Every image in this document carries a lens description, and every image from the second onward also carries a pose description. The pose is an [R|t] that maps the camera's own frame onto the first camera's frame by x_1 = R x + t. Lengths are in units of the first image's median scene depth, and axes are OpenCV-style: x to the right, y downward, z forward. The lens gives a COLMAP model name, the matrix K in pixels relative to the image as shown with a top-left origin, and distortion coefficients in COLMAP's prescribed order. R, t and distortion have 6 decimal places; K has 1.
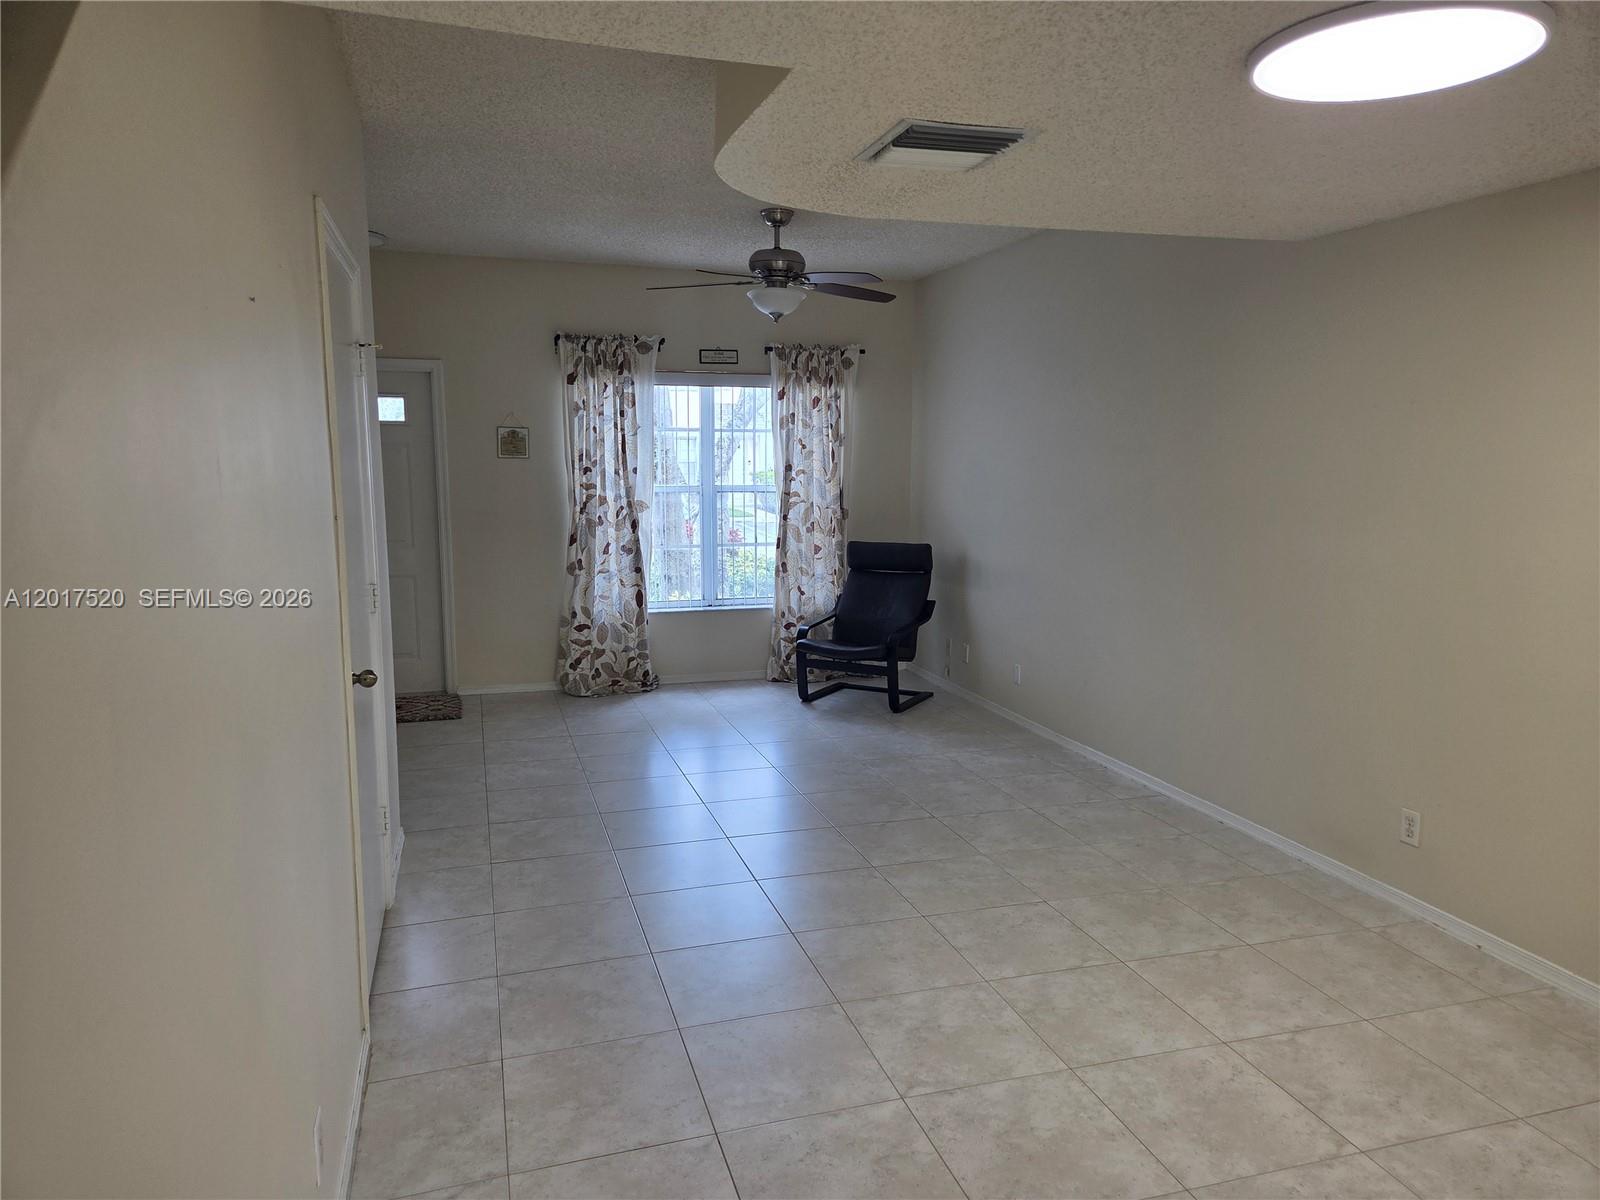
lens RADIAL K [[1066.1, 0, 800.0], [0, 1066.1, 600.0], [0, 0, 1]] dist [0.004986, -0.000354]
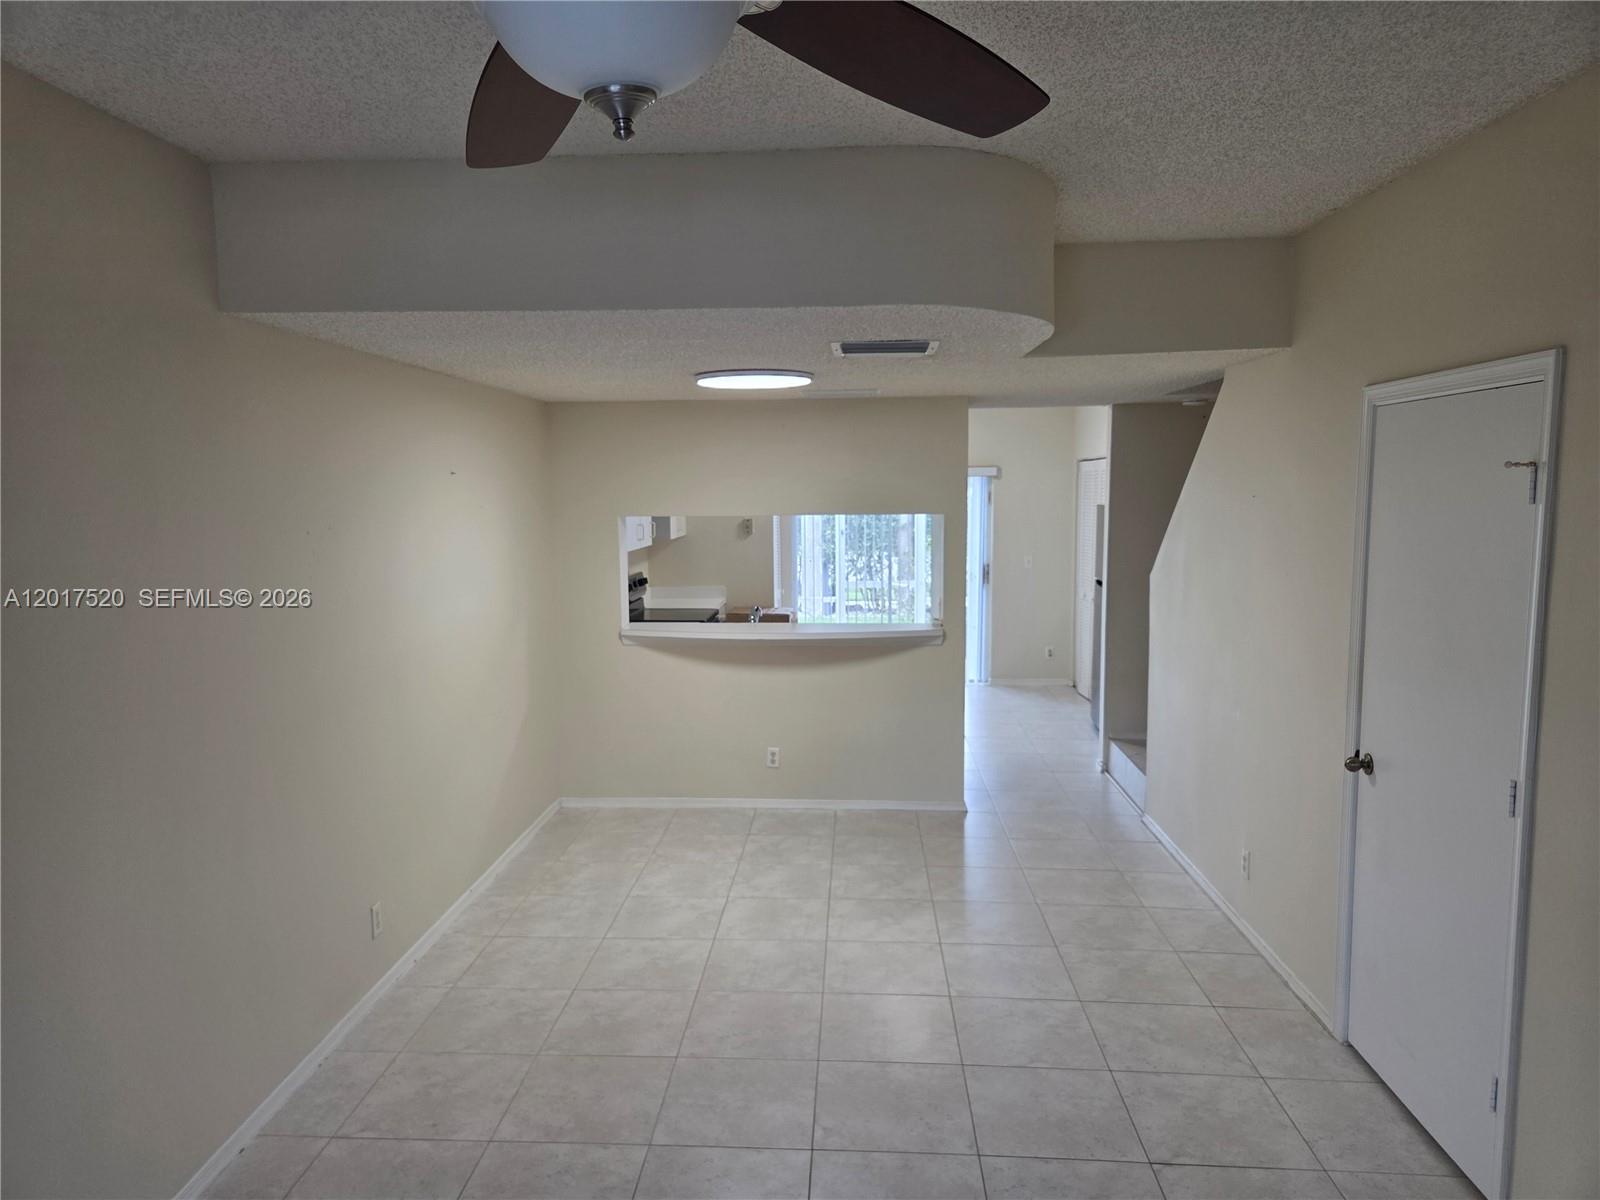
lens RADIAL K [[1066.1, 0, 800.0], [0, 1066.1, 600.0], [0, 0, 1]] dist [0.004986, -0.000354]
pose [[-0.936779, -0.028990, 0.348719, -0.216083], [0.057227, 0.970452, 0.234408, -0.372334], [-0.345211, 0.239545, -0.907440, 2.022943]]
